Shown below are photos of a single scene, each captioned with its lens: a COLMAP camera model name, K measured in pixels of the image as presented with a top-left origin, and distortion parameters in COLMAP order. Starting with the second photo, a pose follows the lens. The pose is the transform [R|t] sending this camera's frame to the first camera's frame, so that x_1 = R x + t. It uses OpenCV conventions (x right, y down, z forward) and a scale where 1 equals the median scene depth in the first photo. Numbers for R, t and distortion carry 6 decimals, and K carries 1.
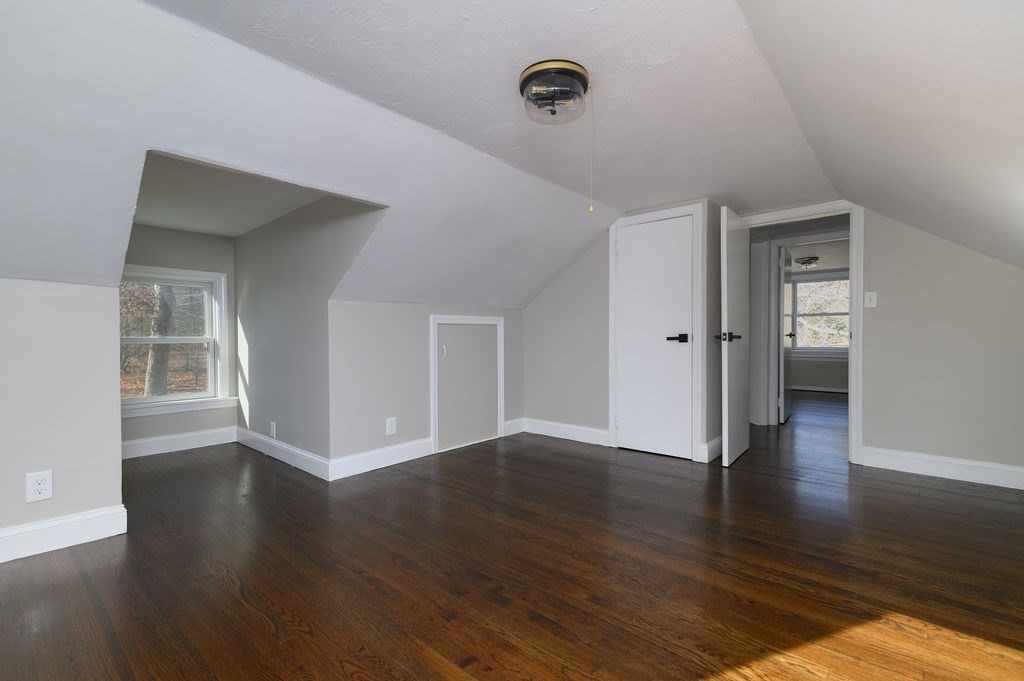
lens RADIAL K [[464.8, 0, 508.5], [0, 464.8, 343.8], [0, 0, 1]] dist [0.020238, -0.001459]
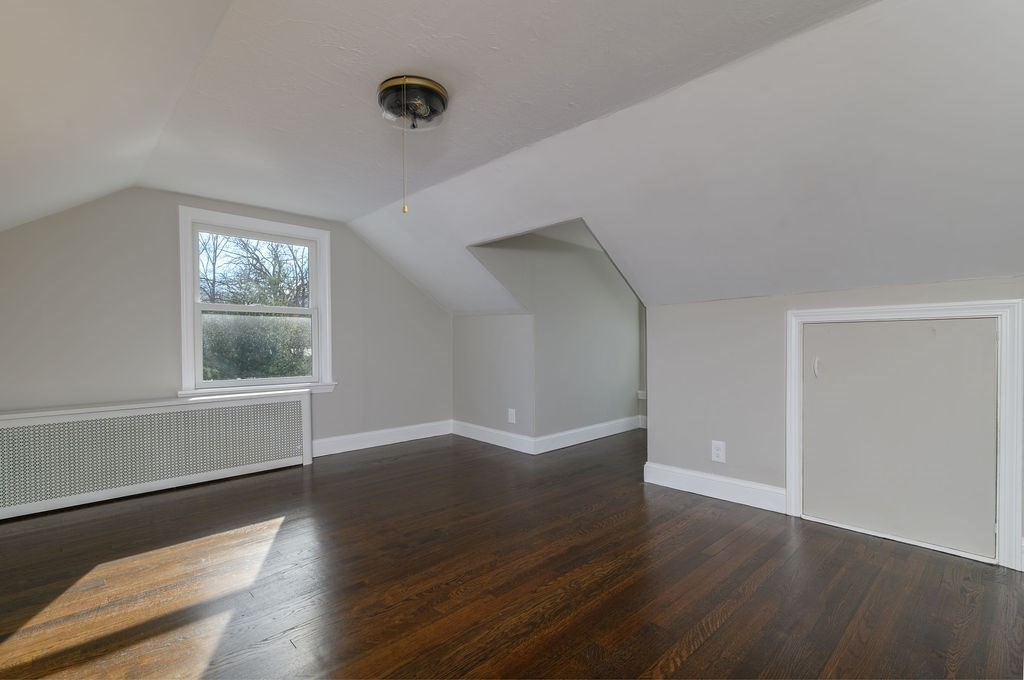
lens RADIAL K [[464.8, 0, 508.5], [0, 464.8, 347.2], [0, 0, 1]] dist [0.020238, -0.001459]
pose [[-0.072932, 0.010590, -0.997281, 0.712016], [-0.020518, 0.999716, 0.012116, -0.012257], [0.997126, 0.021345, -0.072694, 0.818189]]
